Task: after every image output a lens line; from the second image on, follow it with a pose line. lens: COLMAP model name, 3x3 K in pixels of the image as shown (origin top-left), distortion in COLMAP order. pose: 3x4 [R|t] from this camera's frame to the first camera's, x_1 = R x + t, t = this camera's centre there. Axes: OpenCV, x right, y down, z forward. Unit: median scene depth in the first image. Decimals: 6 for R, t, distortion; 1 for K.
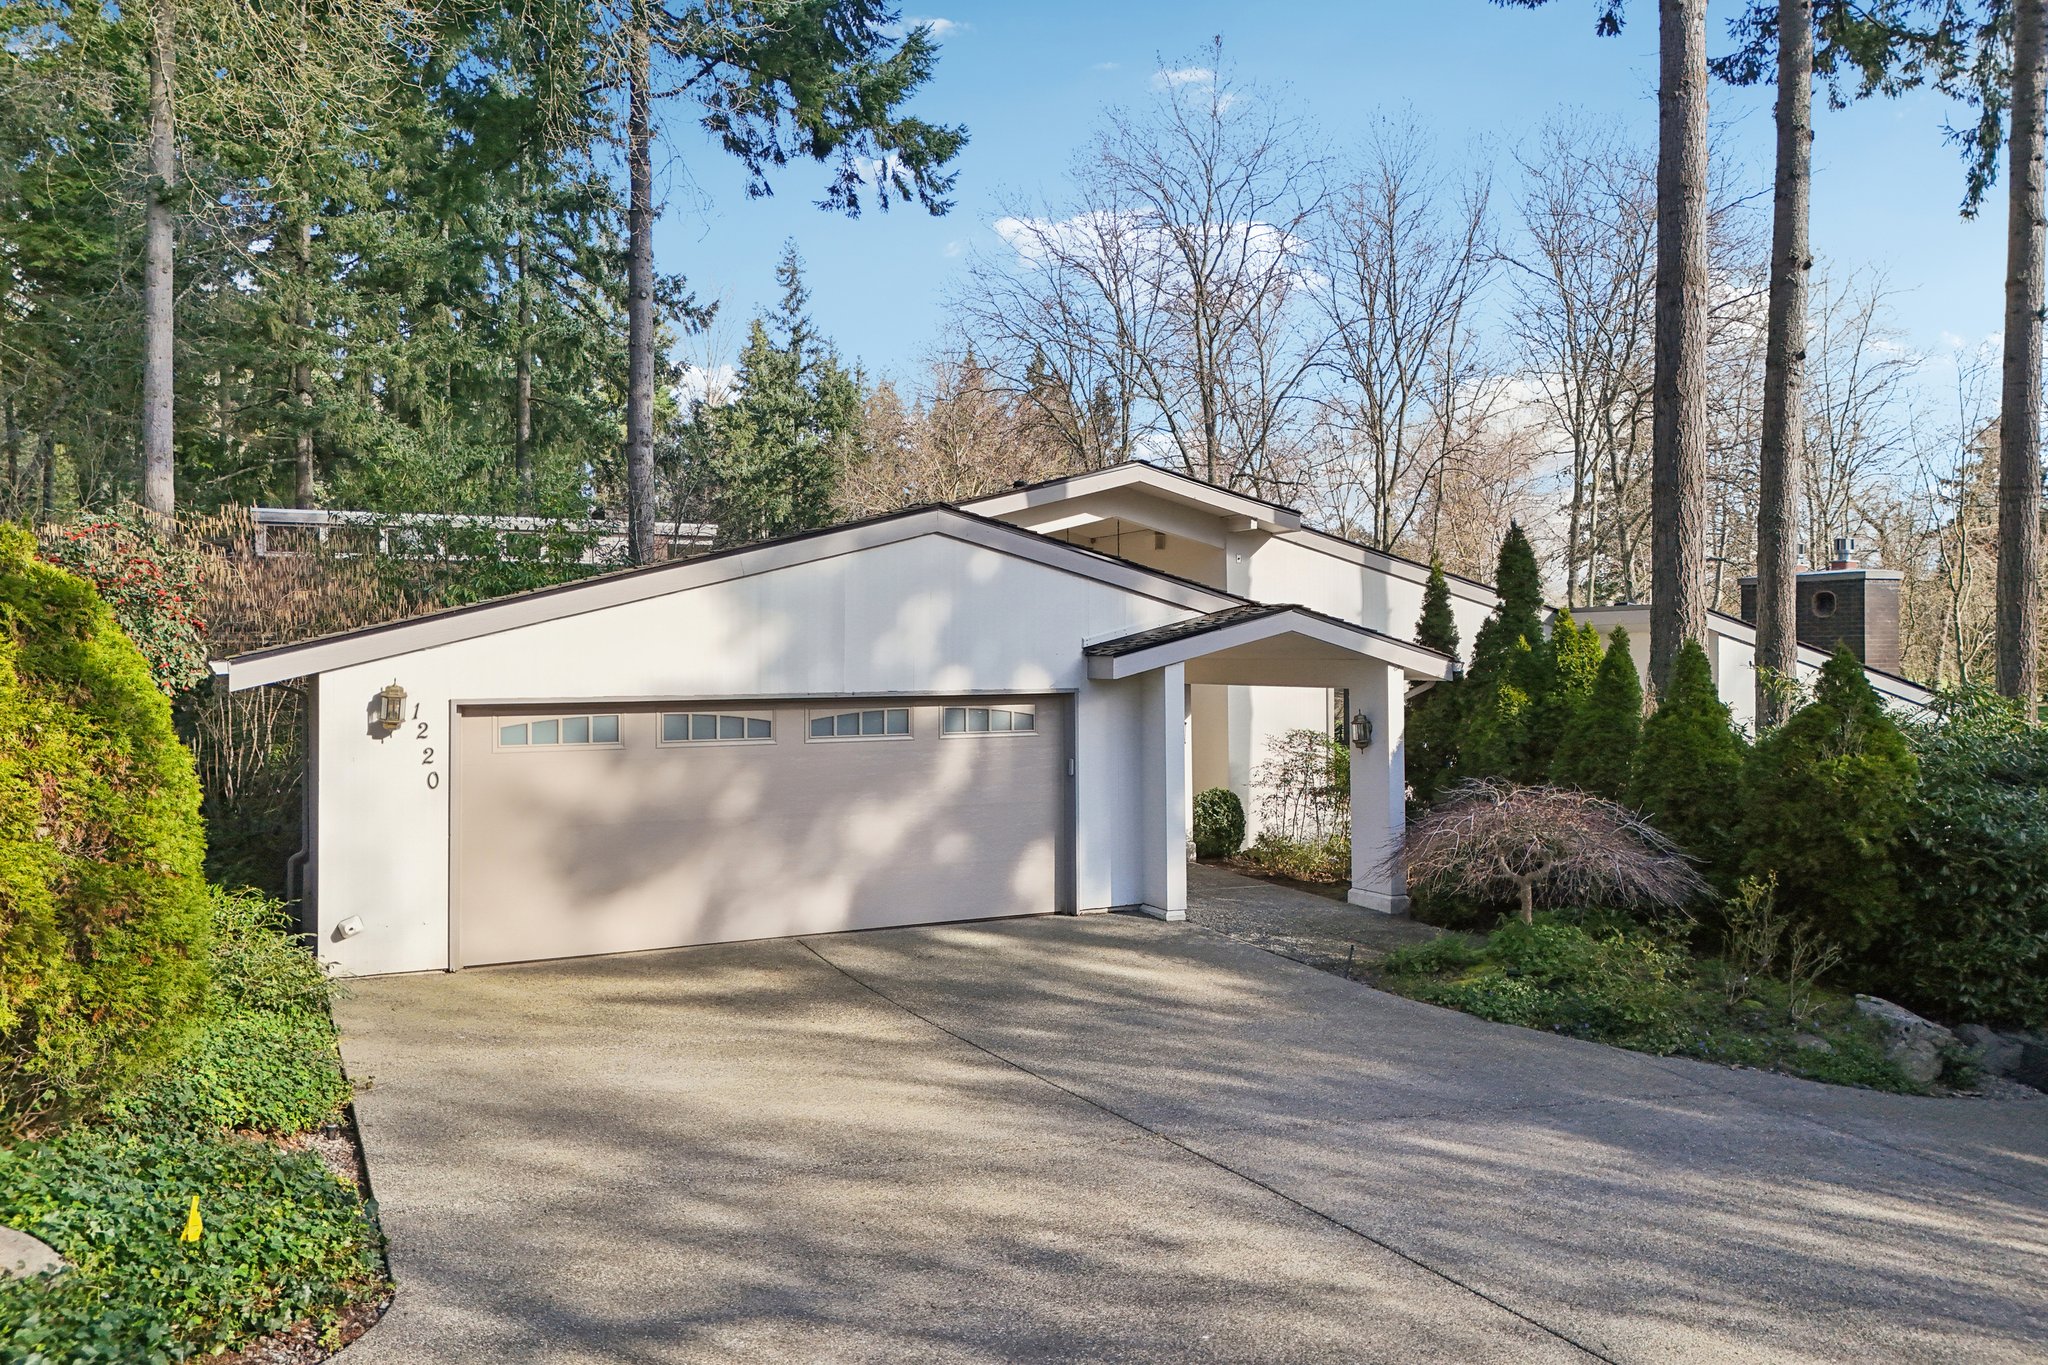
lens RADIAL K [[1494.4, 0, 1024.0], [0, 1494.4, 682.5], [0, 0, 1]] dist [0.059216, -0.062222]
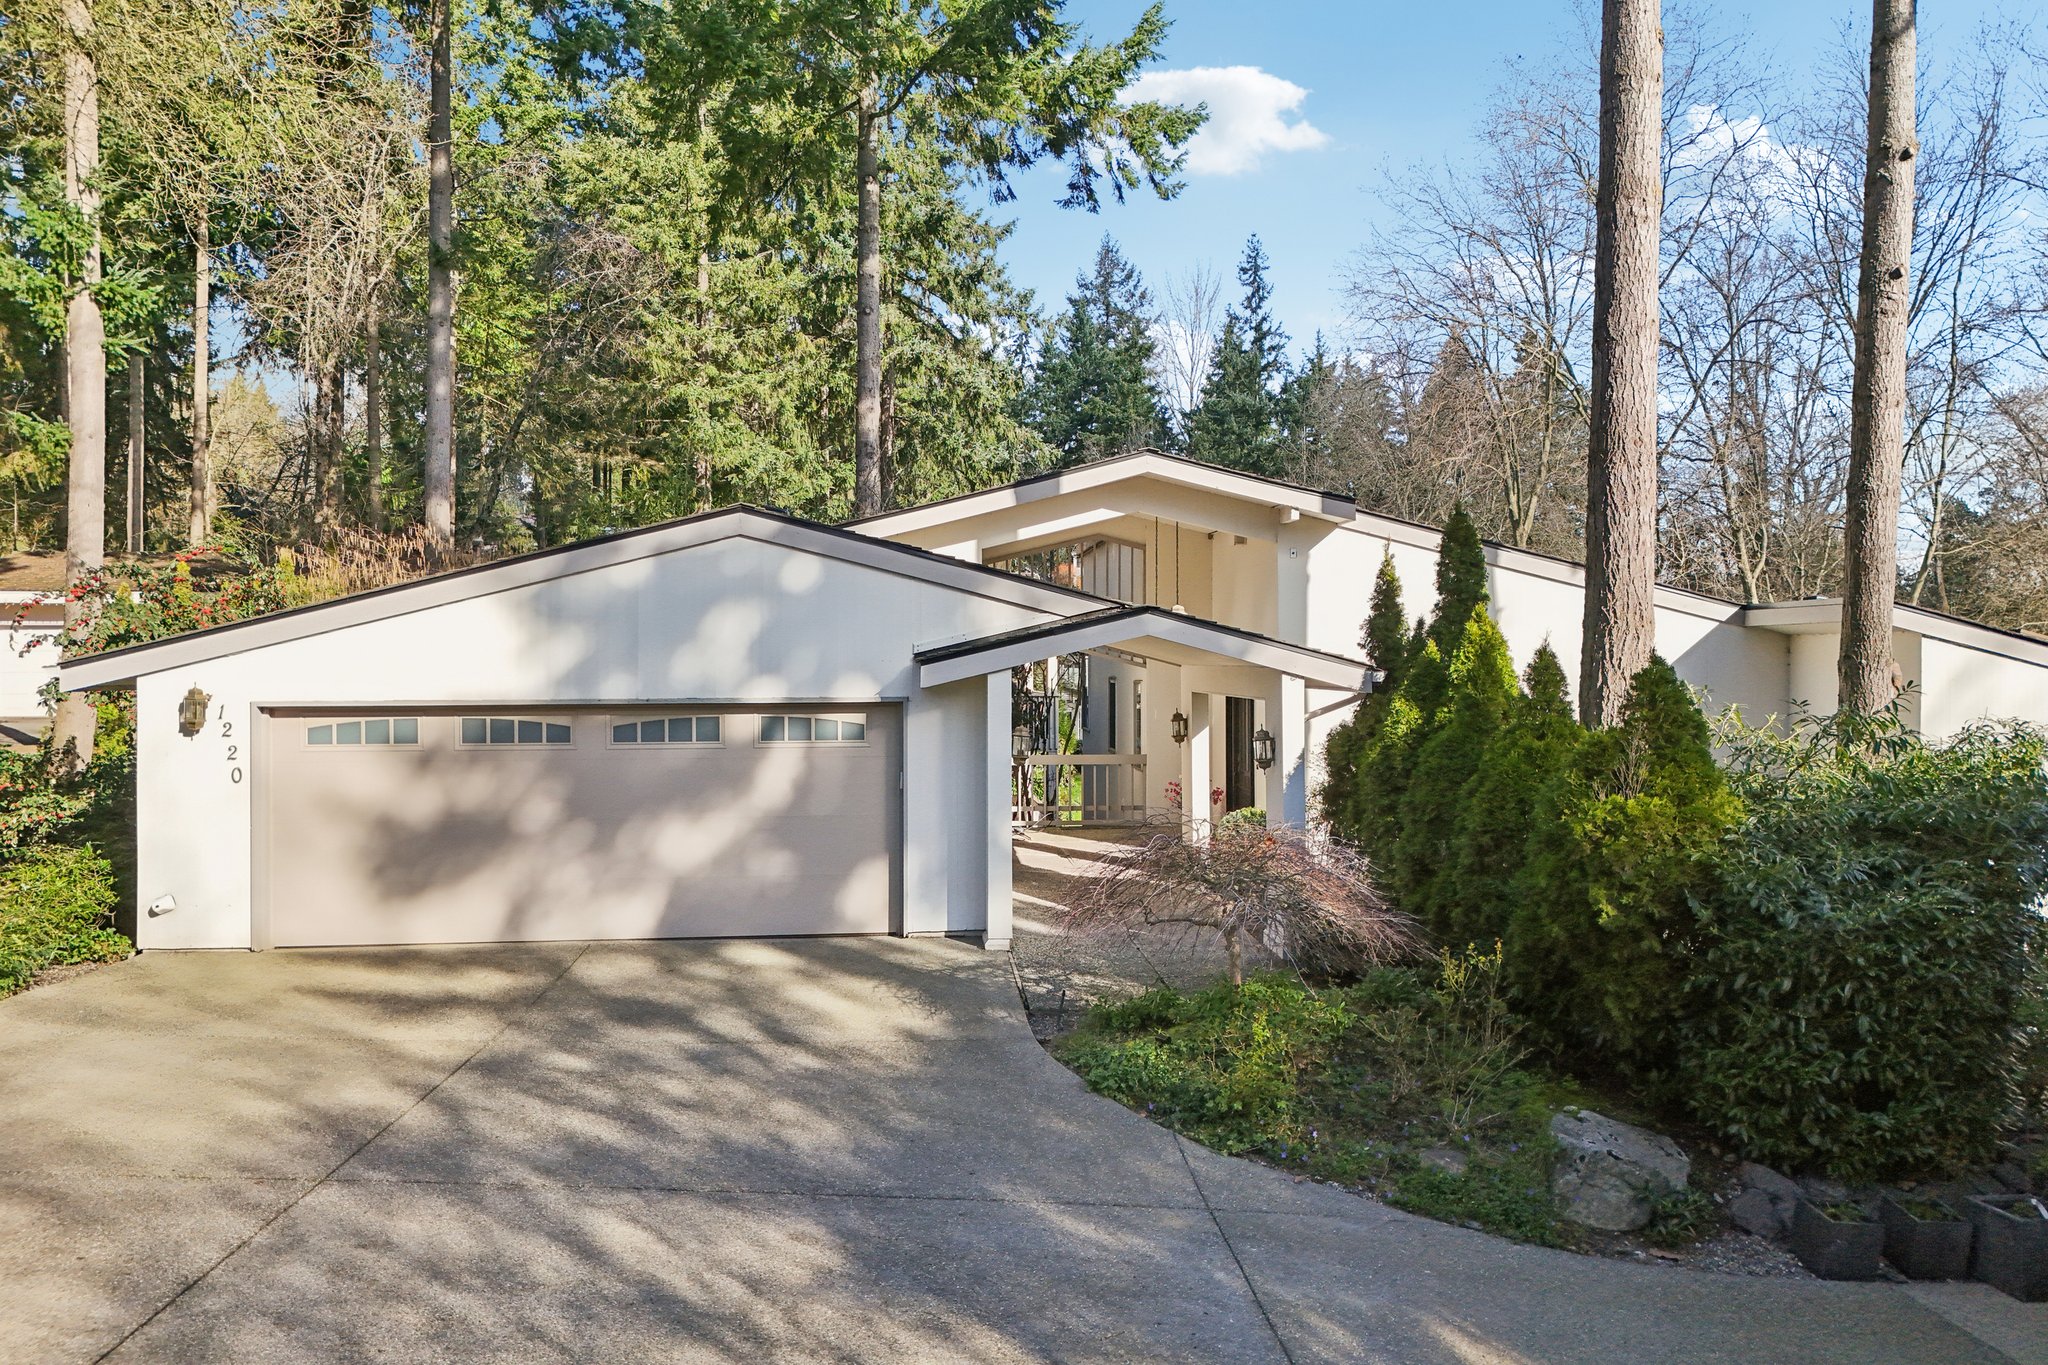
lens RADIAL K [[1495.5, 0, 1011.0], [0, 1495.5, 698.6], [0, 0, 1]] dist [0.061397, -0.060222]
pose [[0.936827, 0.011542, -0.349602, 0.427101], [-0.008193, 0.999905, 0.011056, -0.006236], [0.349696, -0.007493, 0.936833, 0.139611]]
